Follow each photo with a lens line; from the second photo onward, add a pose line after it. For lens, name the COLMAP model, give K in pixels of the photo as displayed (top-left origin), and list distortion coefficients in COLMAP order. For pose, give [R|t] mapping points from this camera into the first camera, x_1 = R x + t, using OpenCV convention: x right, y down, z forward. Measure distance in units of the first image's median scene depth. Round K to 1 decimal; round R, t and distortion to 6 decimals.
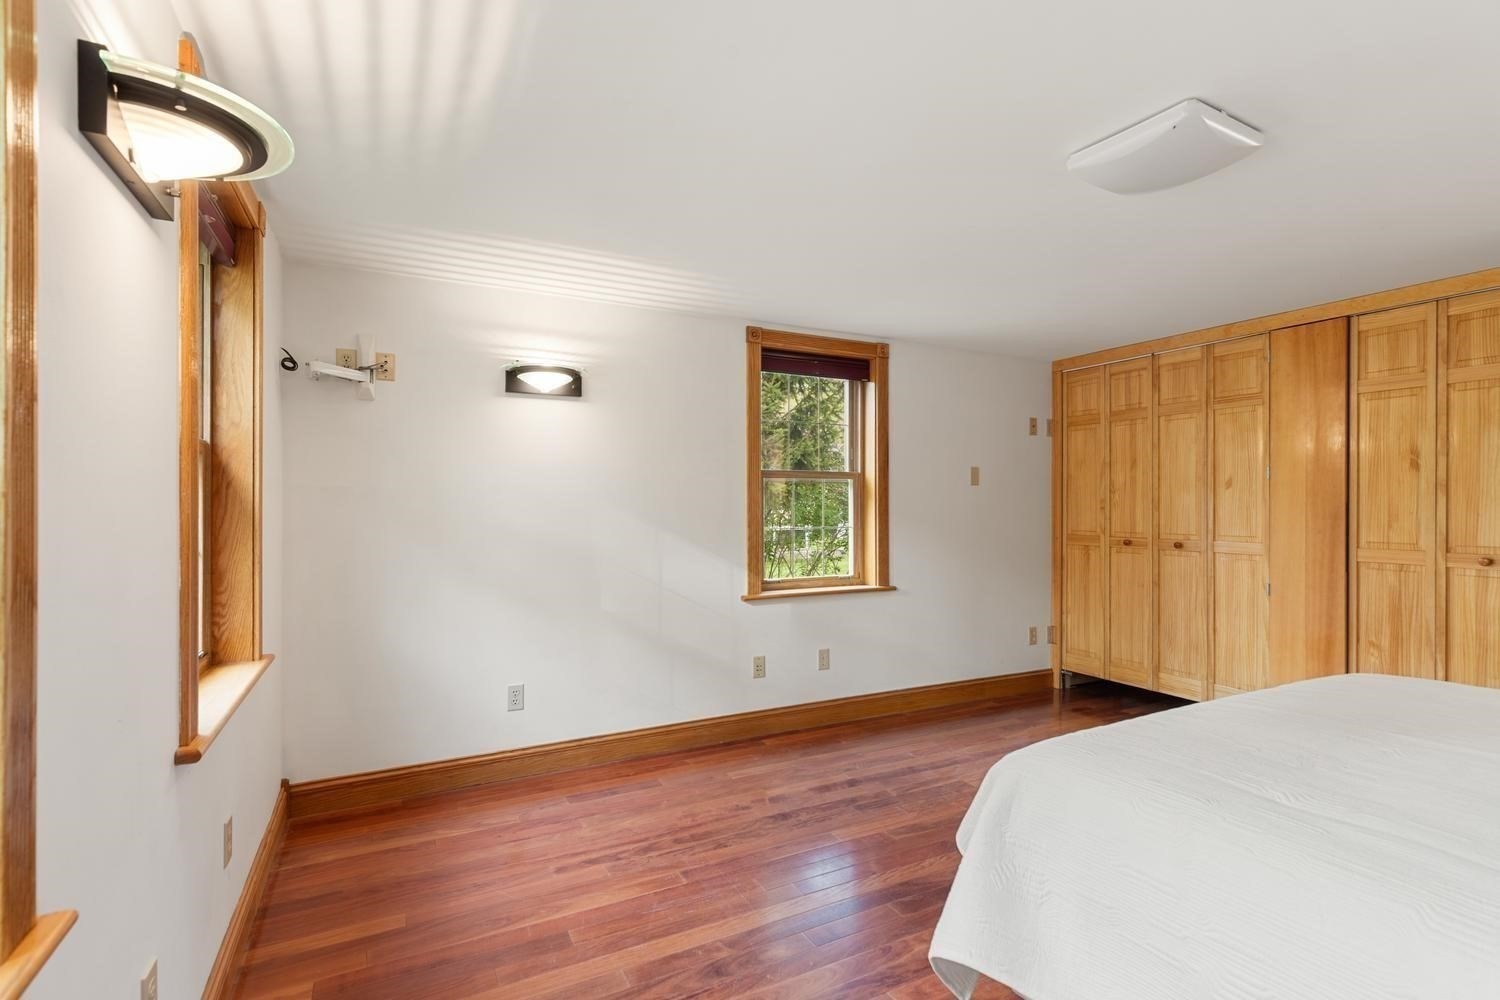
lens RADIAL K [[720.3, 0, 774.1], [0, 720.3, 502.4], [0, 0, 1]] dist [0.002664, 0.000079]
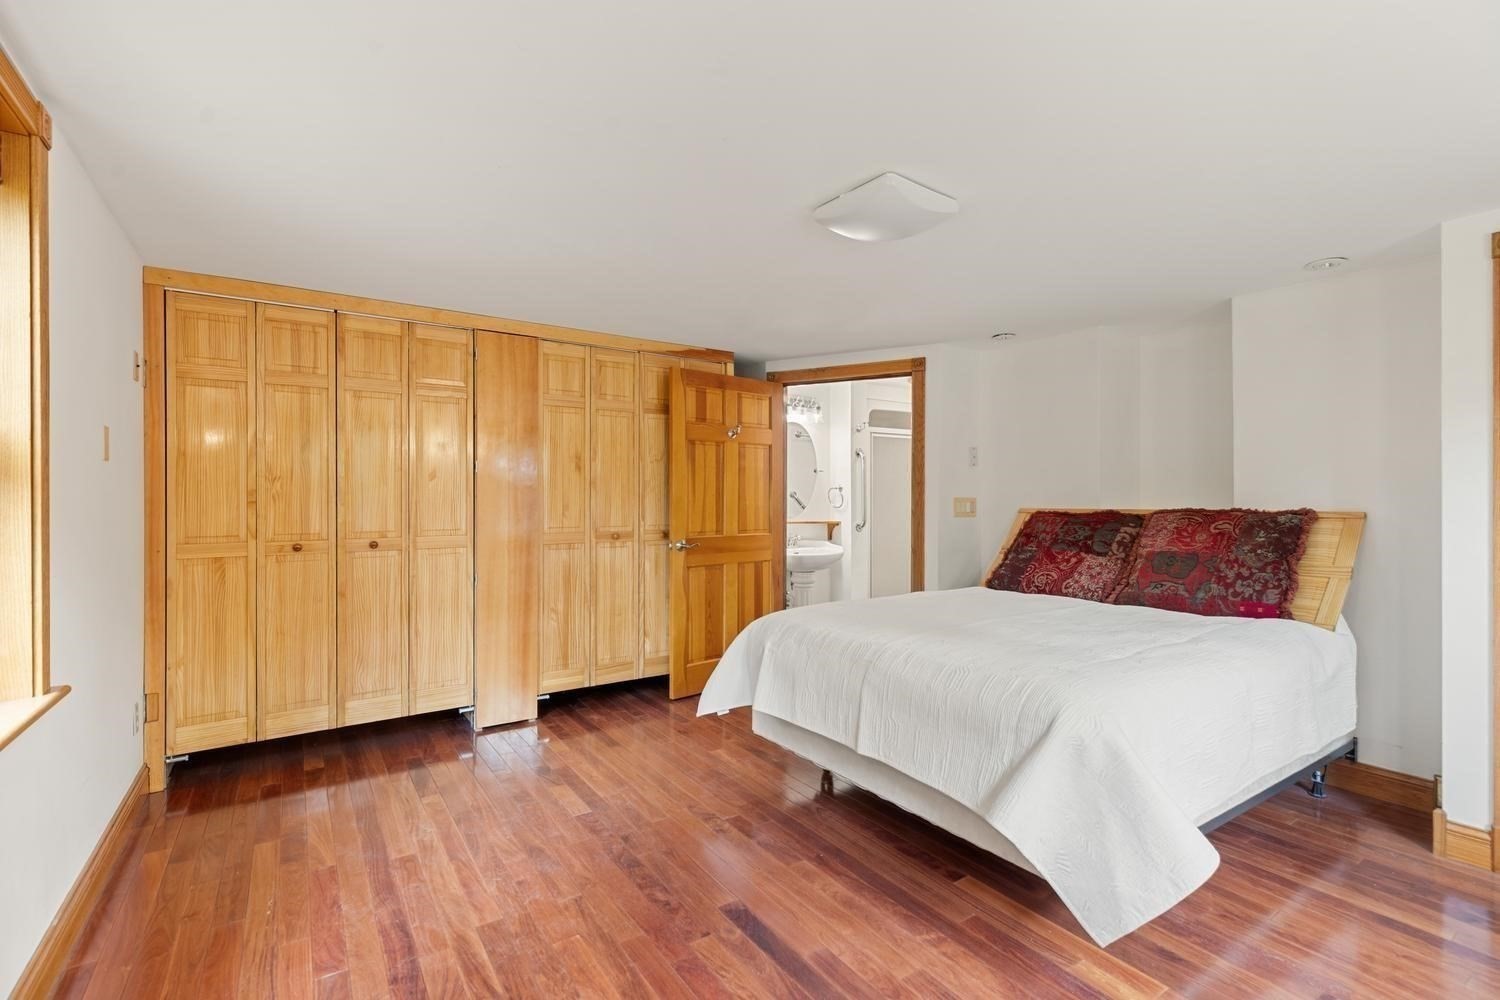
lens RADIAL K [[672.9, 0, 747.1], [0, 672.9, 494.6], [0, 0, 1]] dist [0.002800, 0.000260]
pose [[-0.097143, 0.002082, 0.995268, -0.311740], [-0.001470, 0.999996, -0.002235, 0.000953], [-0.995269, -0.001680, -0.097140, 0.706806]]
